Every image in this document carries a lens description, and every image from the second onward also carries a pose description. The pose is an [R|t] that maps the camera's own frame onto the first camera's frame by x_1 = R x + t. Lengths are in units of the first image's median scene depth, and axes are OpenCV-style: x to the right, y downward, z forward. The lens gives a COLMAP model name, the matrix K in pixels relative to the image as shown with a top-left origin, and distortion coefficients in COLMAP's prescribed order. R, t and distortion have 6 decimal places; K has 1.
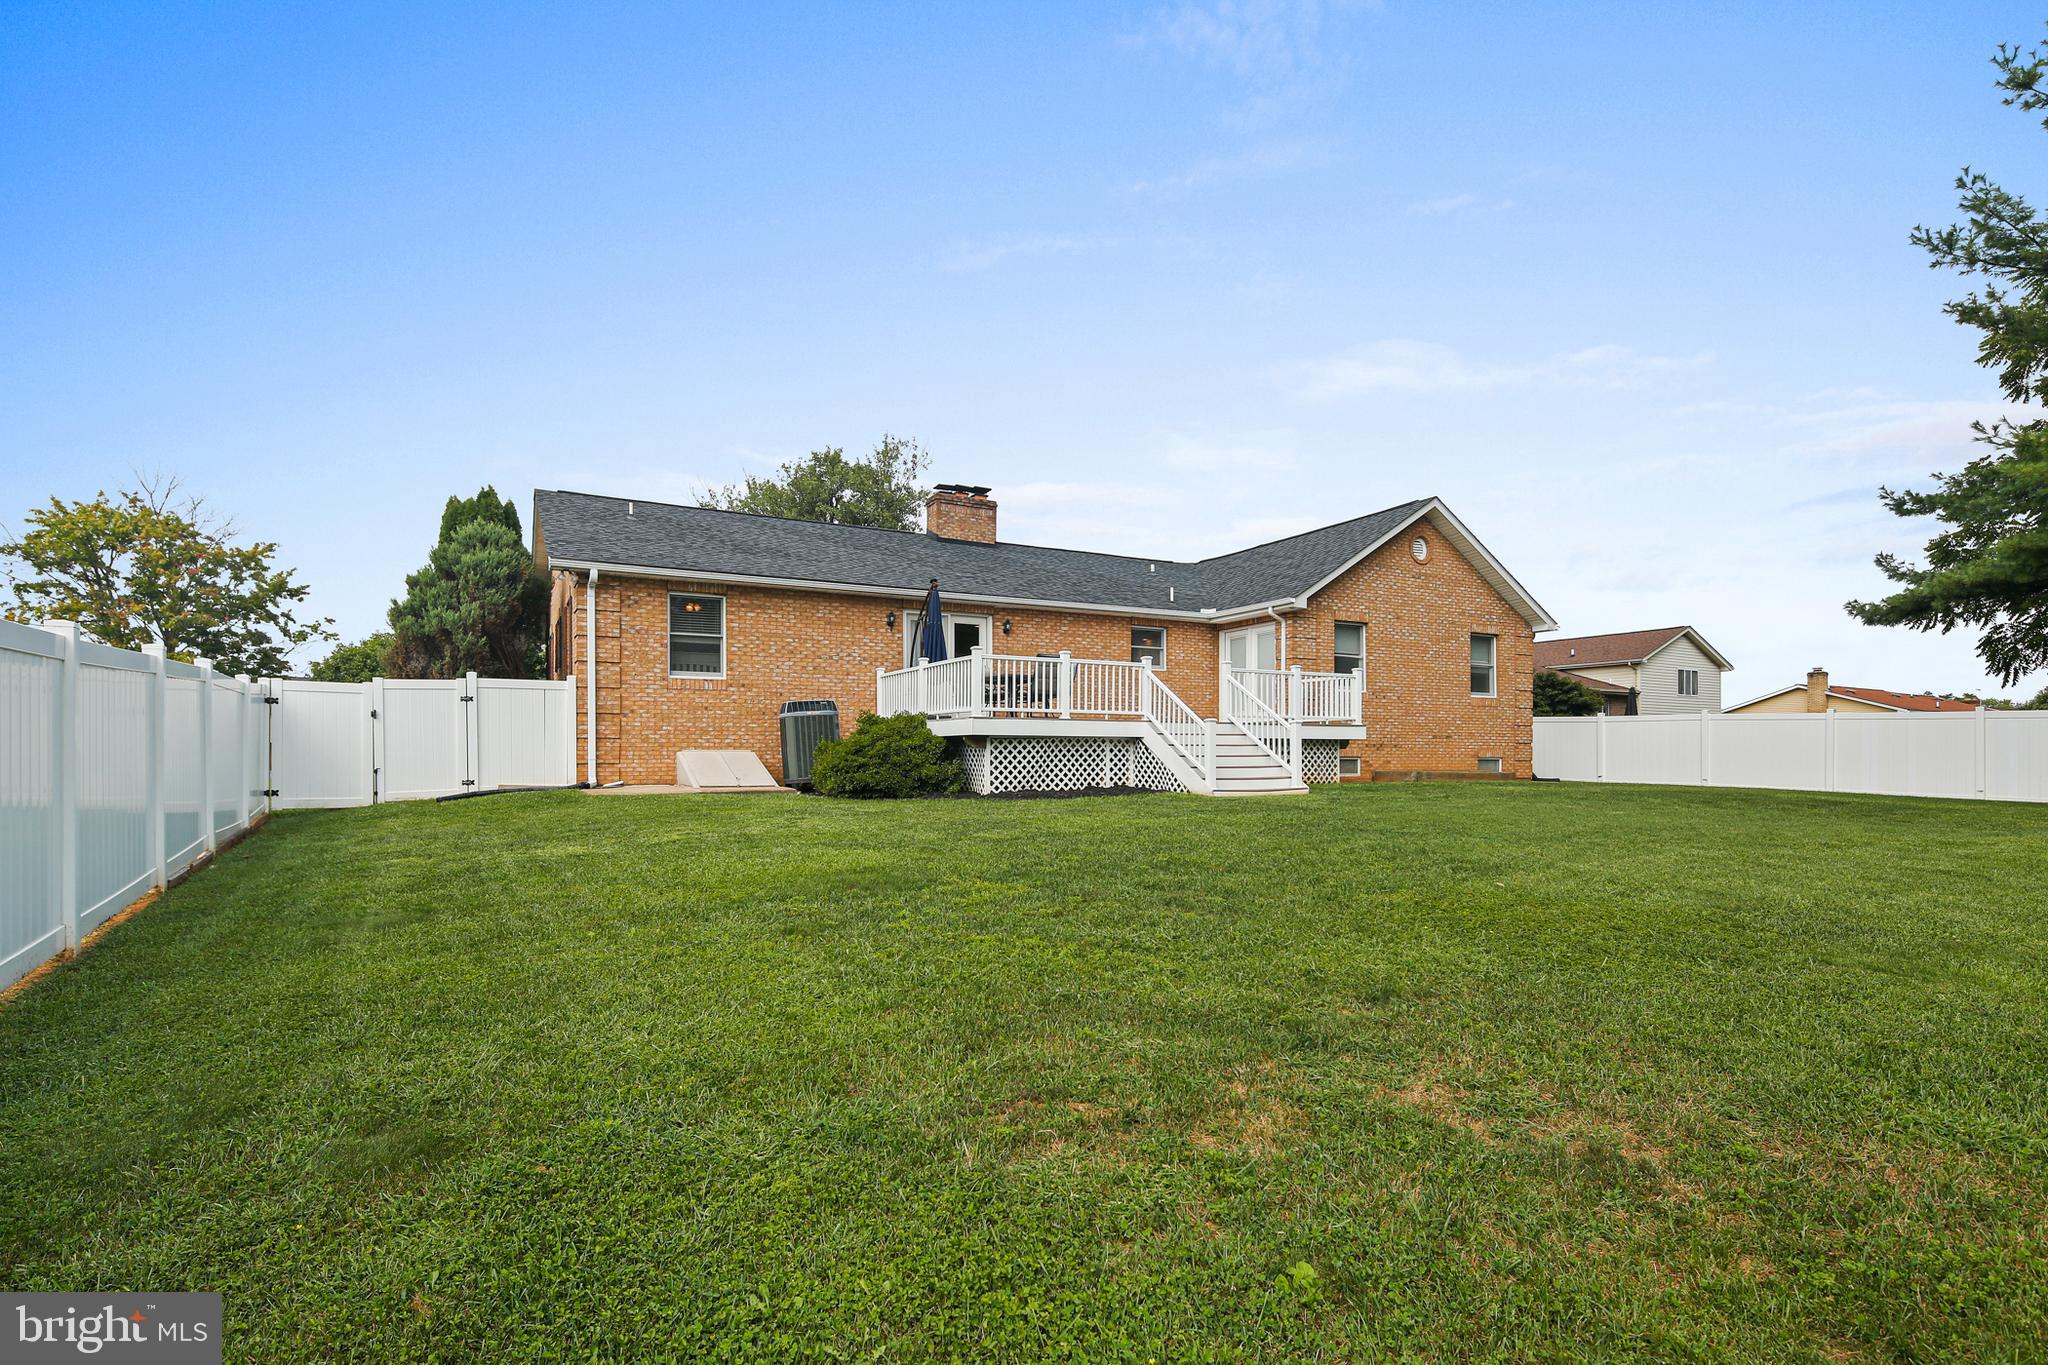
lens RADIAL K [[989.9, 0, 1026.4], [0, 989.9, 704.7], [0, 0, 1]] dist [0.000236, -0.000434]
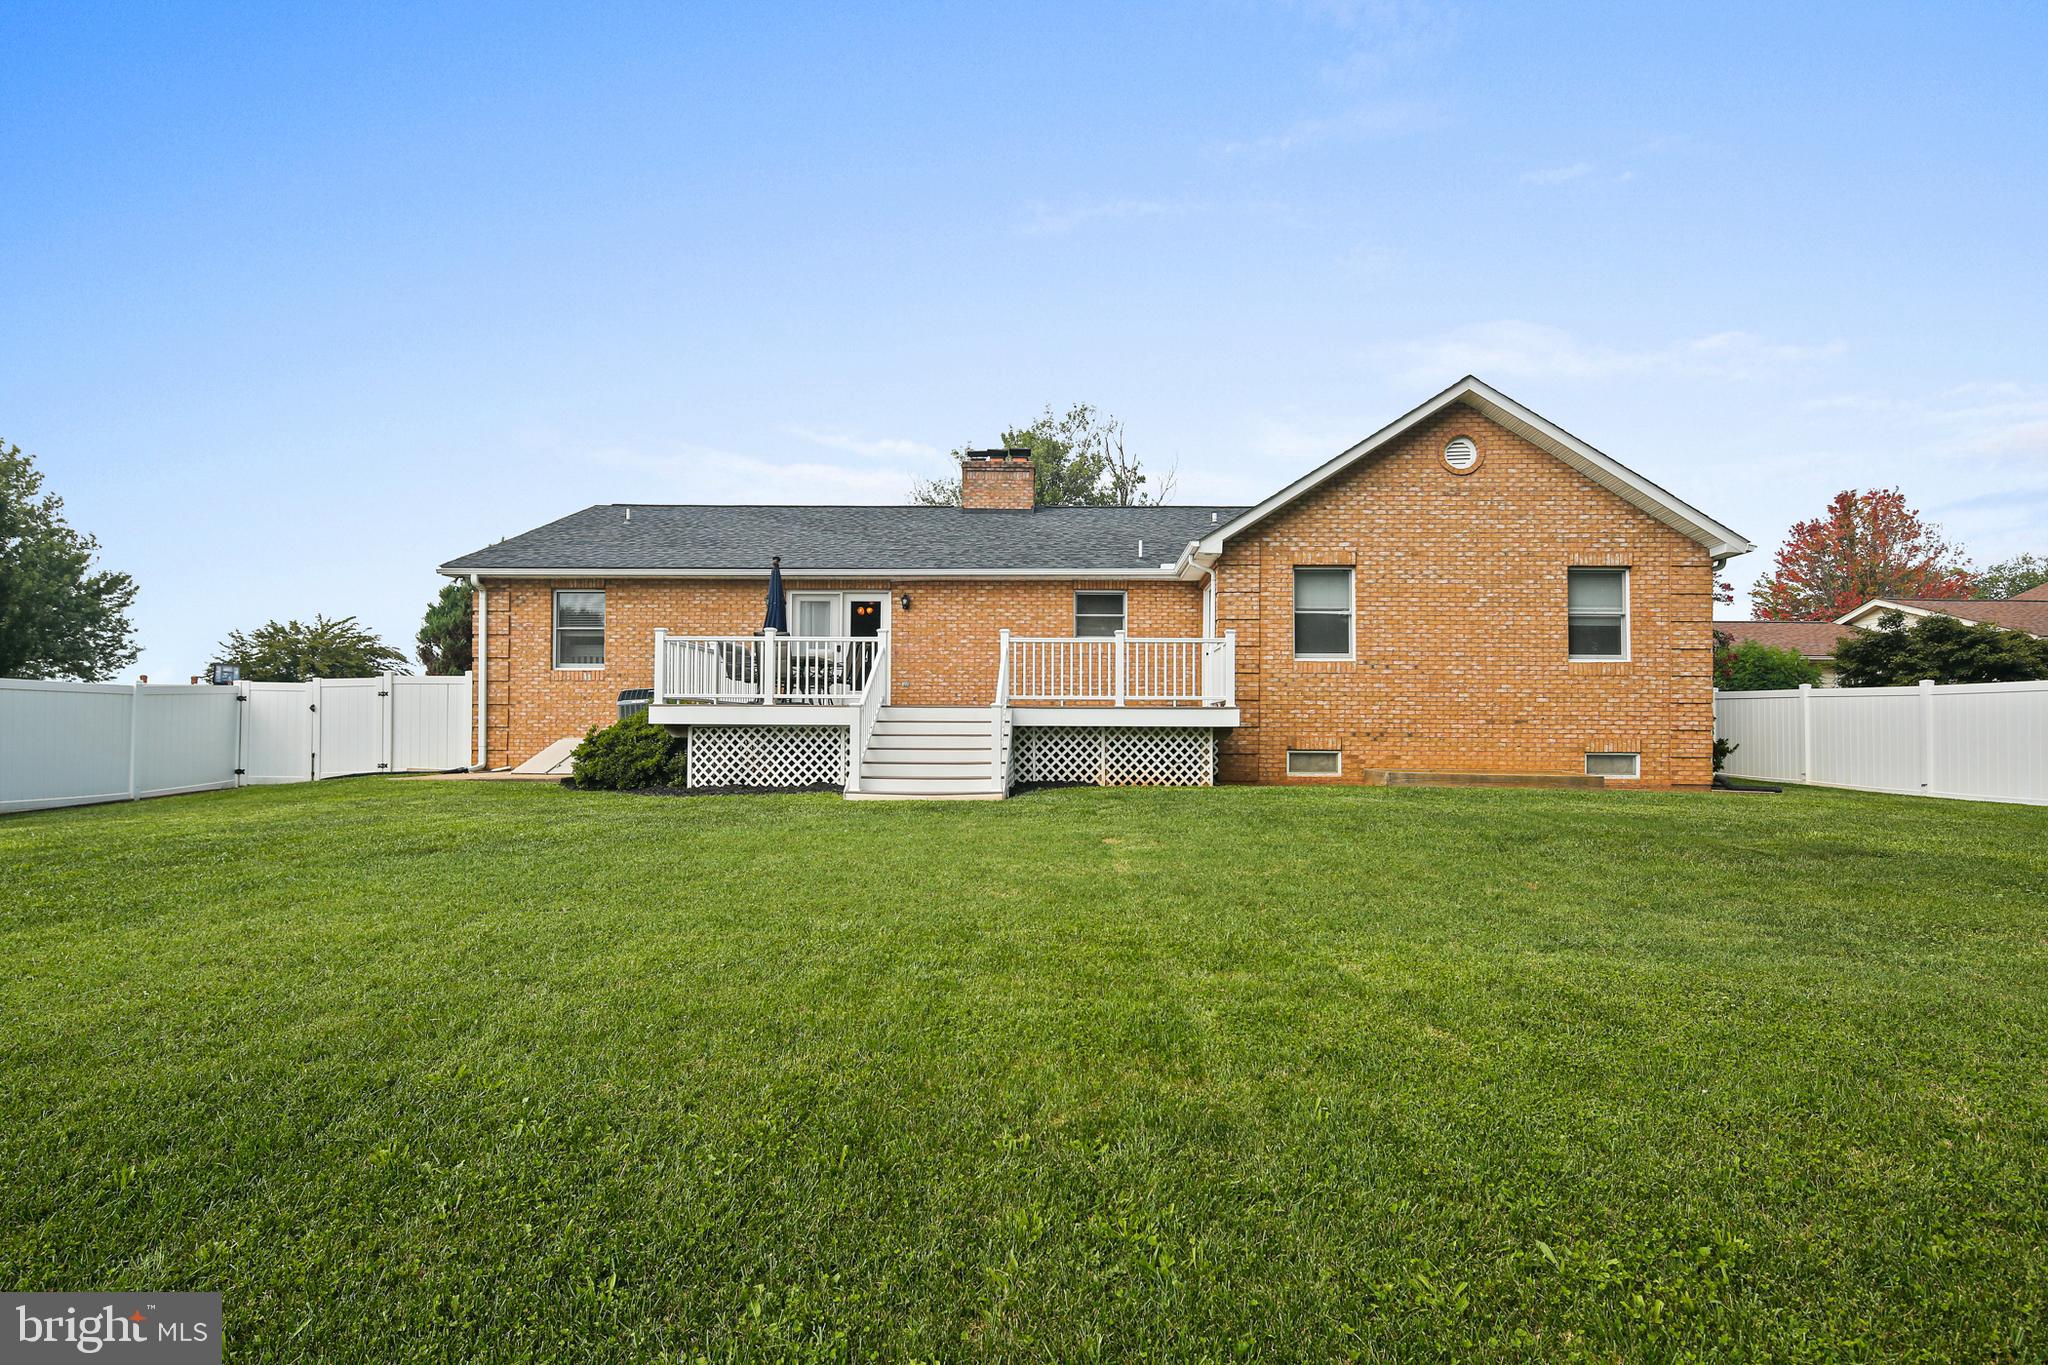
lens RADIAL K [[993.9, 0, 1024.0], [0, 993.9, 682.5], [0, 0, 1]] dist [0.000549, -0.000402]
pose [[0.875413, -0.022548, -0.482849, 0.564974], [0.020315, 0.999745, -0.009854, 0.006558], [0.482948, -0.001183, 0.875648, 0.287786]]
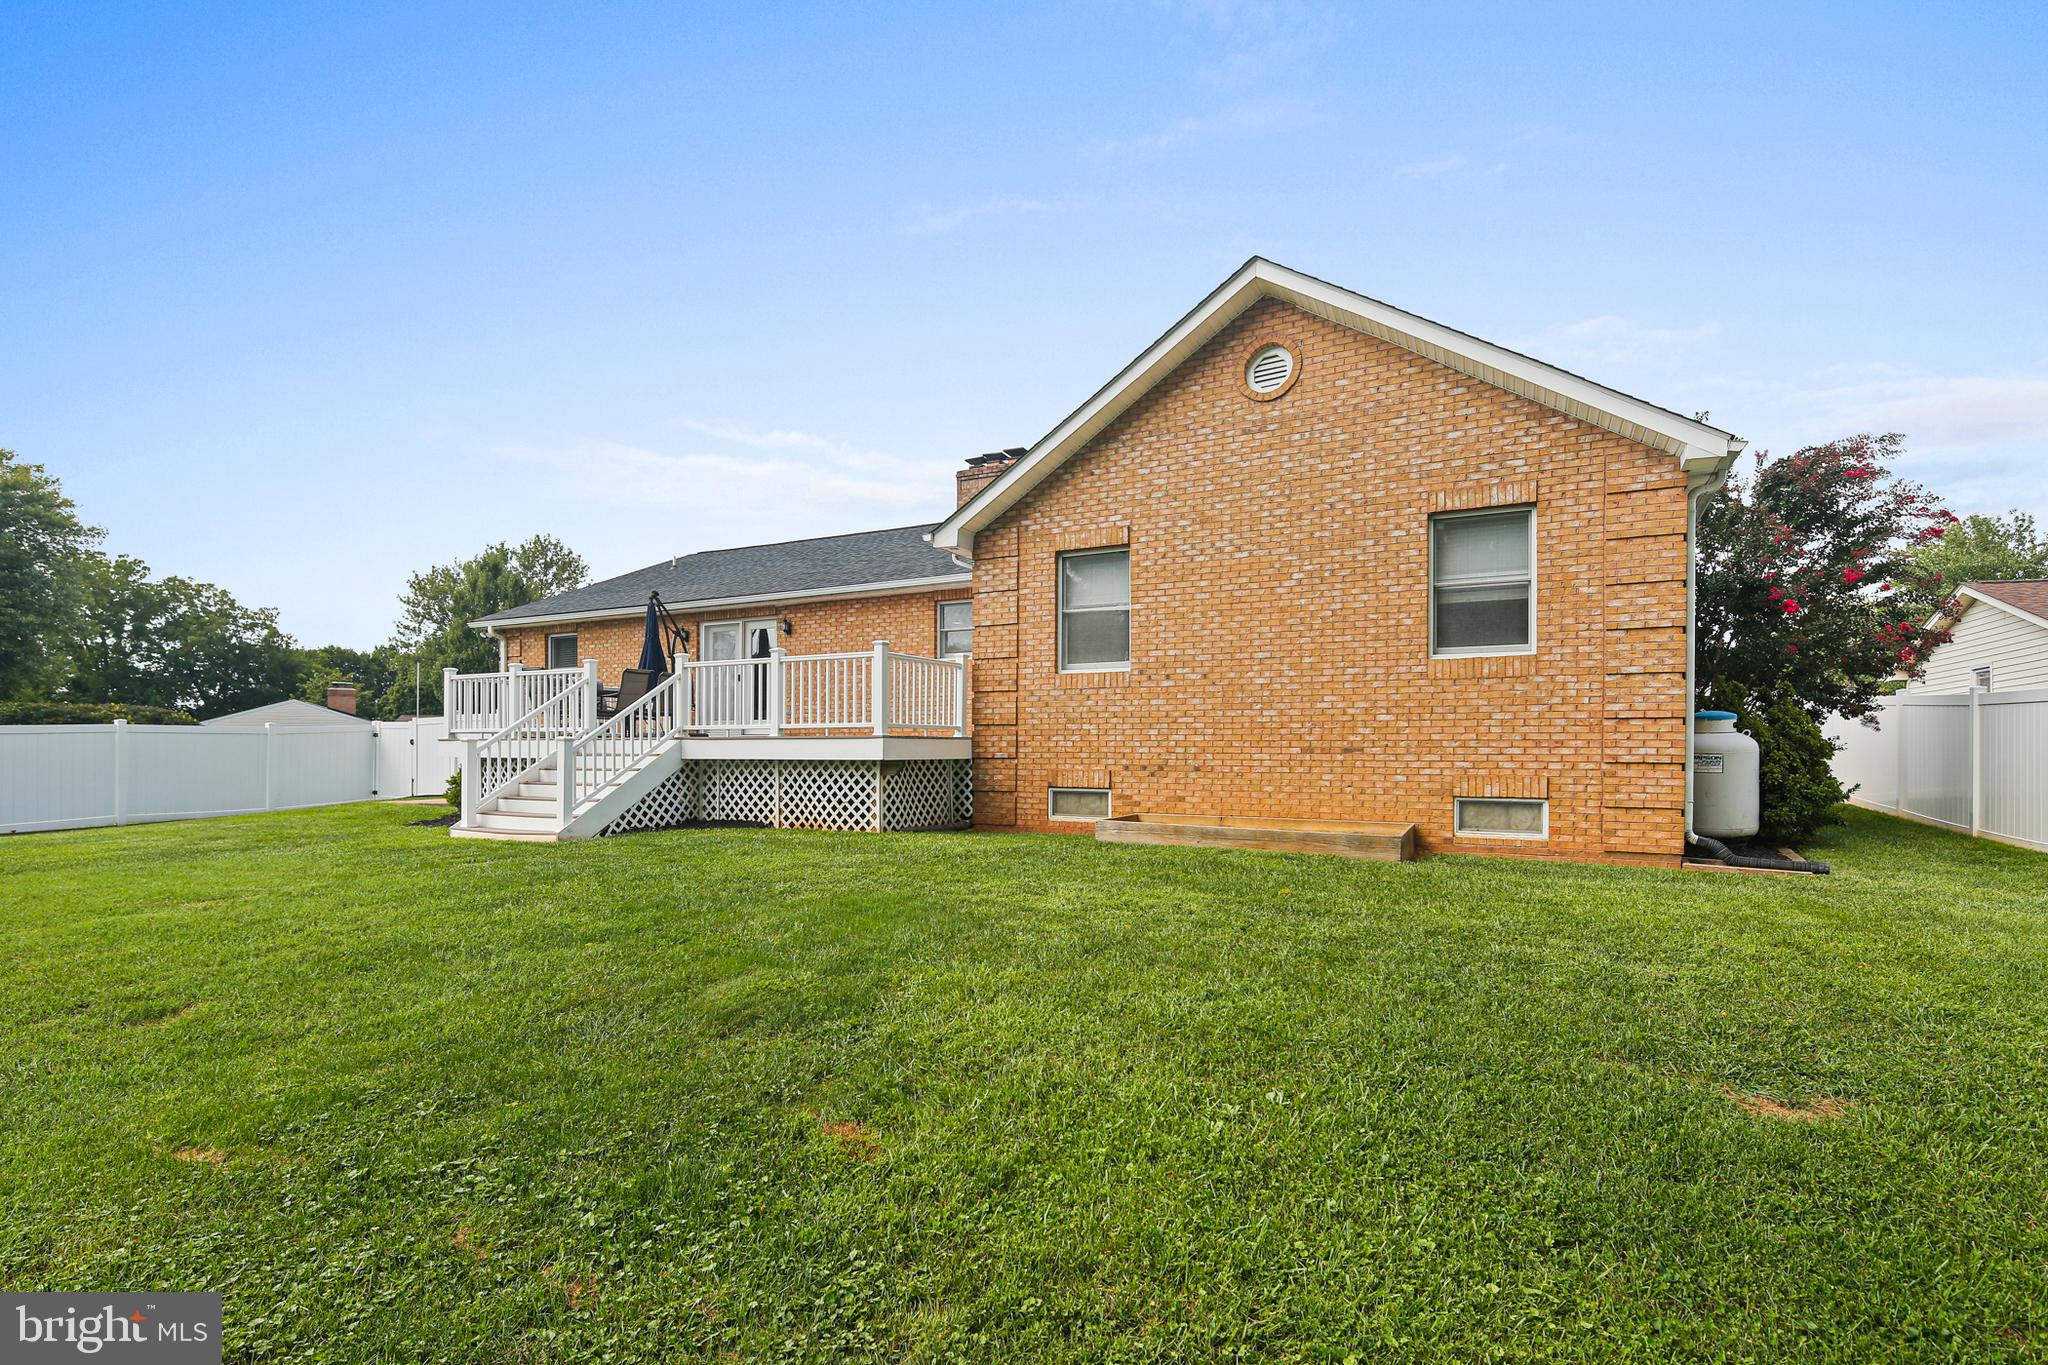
lens RADIAL K [[971.6, 0, 1022.9], [0, 971.6, 721.1], [0, 0, 1]] dist [0.000901, -0.000006]
pose [[0.566050, -0.026911, -0.823932, 0.881853], [0.040489, 0.999168, -0.004818, 0.018333], [0.823376, -0.030632, 0.566669, 0.754923]]
